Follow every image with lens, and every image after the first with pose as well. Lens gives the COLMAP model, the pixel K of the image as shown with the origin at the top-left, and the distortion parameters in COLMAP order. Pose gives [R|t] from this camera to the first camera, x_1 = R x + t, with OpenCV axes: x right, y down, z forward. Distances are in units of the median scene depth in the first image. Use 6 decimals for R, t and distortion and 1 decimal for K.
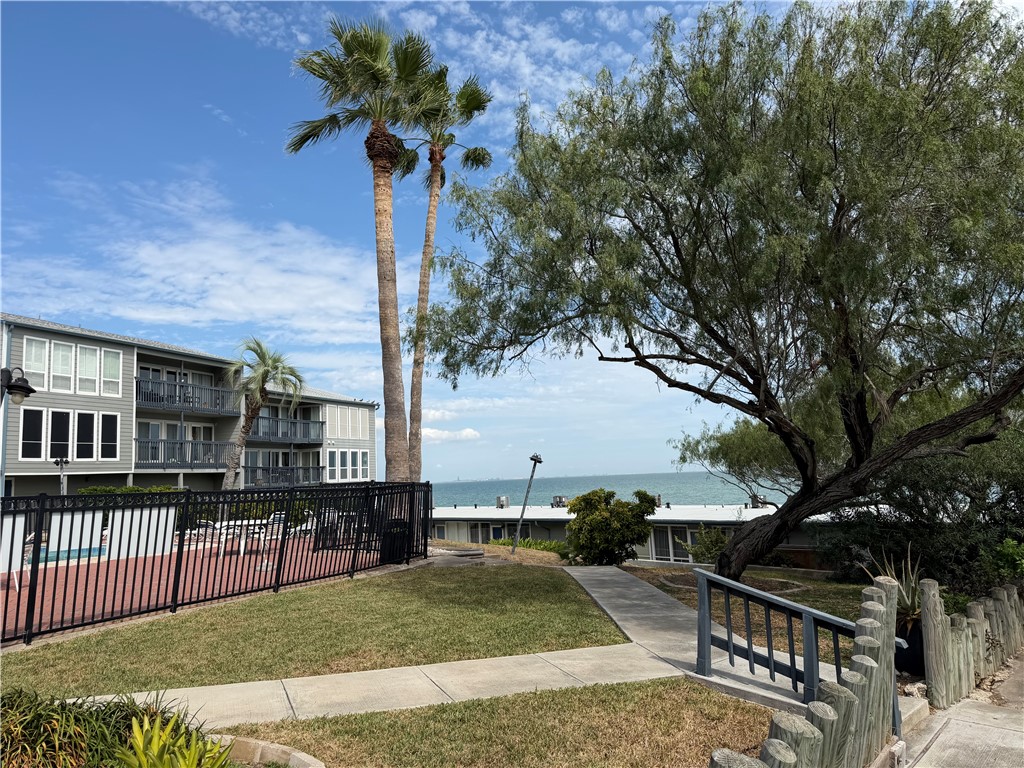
lens RADIAL K [[704.5, 0, 519.0], [0, 704.5, 389.6], [0, 0, 1]] dist [0.056933, -0.086994]
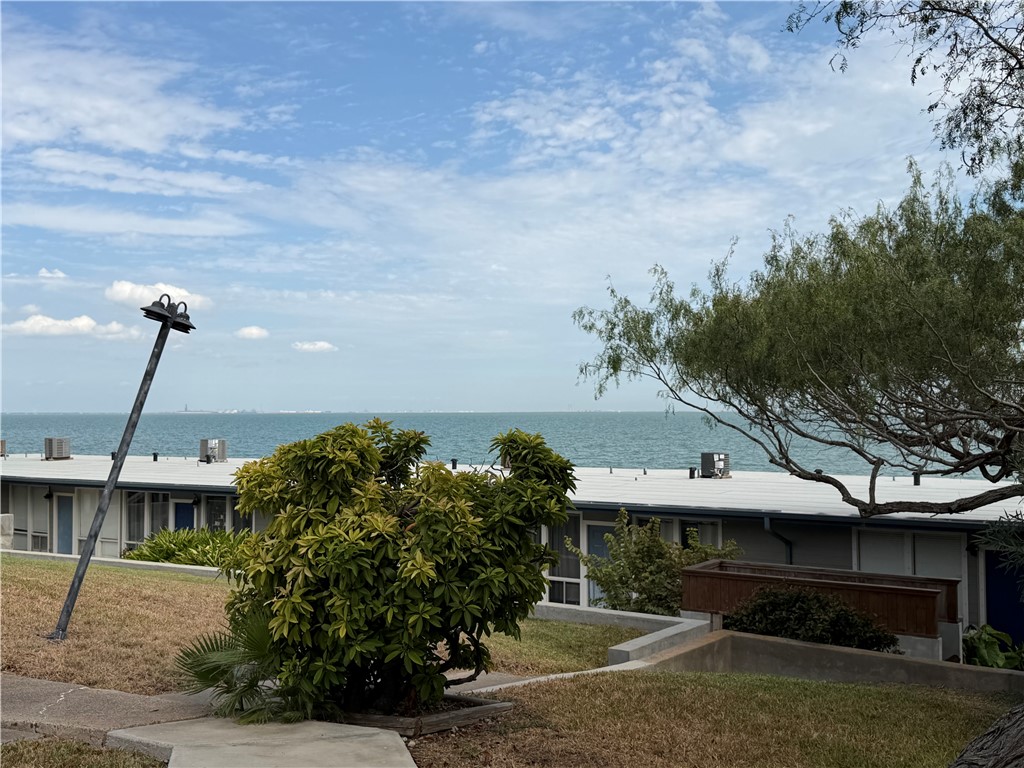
lens RADIAL K [[1180.5, 0, 512.0], [0, 1180.5, 384.0], [0, 0, 1]] dist [-0.006756, -0.016447]
pose [[0.980506, 0.043997, 0.191499, 0.074471], [-0.062794, 0.993663, 0.093222, 0.074489], [-0.186184, -0.103429, 0.977056, 0.508533]]
